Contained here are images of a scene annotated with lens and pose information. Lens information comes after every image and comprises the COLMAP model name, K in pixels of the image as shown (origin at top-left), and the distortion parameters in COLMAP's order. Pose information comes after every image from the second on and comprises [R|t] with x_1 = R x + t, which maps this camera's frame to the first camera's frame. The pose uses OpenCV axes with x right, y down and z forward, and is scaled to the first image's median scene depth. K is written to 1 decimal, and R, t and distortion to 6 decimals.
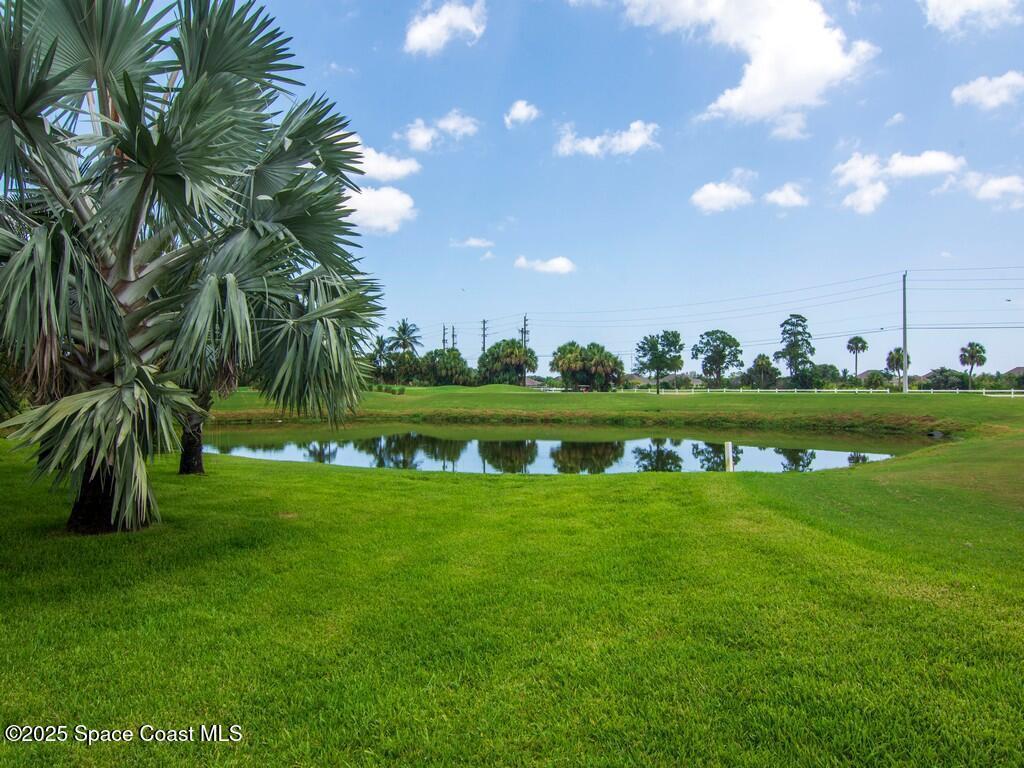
lens RADIAL K [[597.1, 0, 512.0], [0, 597.1, 384.0], [0, 0, 1]] dist [-0.000533, 0.000141]
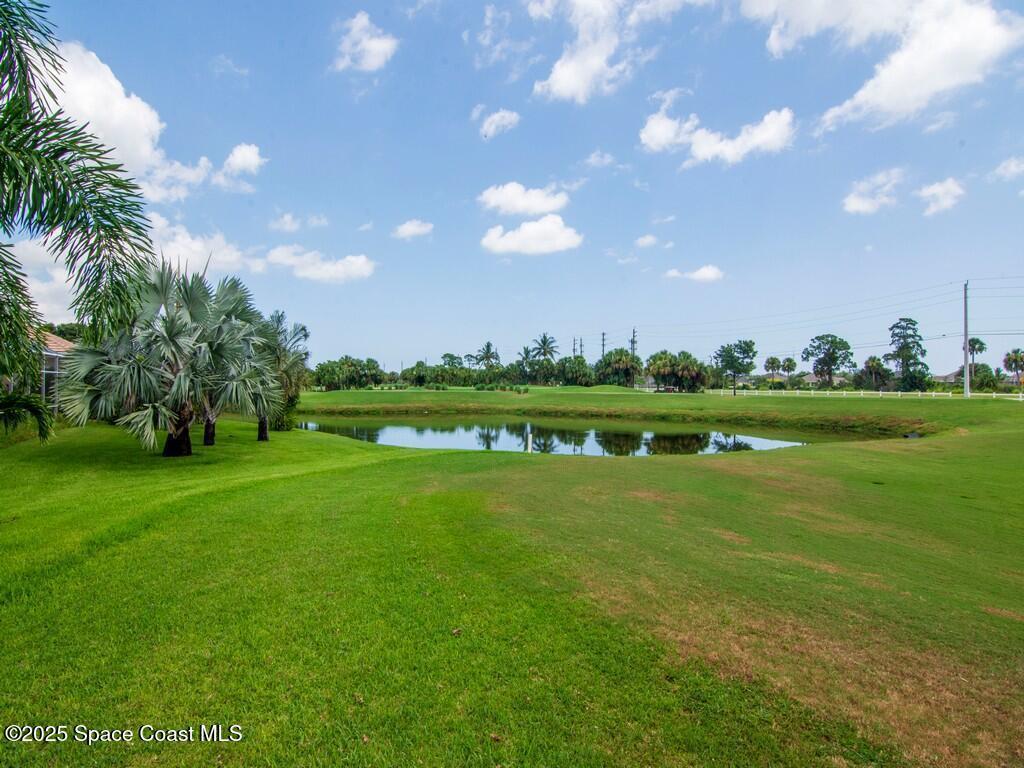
lens RADIAL K [[509.5, 0, 512.0], [0, 509.5, 384.0], [0, 0, 1]] dist [-0.021809, -0.001131]
pose [[0.946068, 0.001559, -0.323965, 0.116058], [0.000627, 0.999978, 0.006643, -0.008051], [0.323968, -0.006488, 0.946046, -0.058183]]
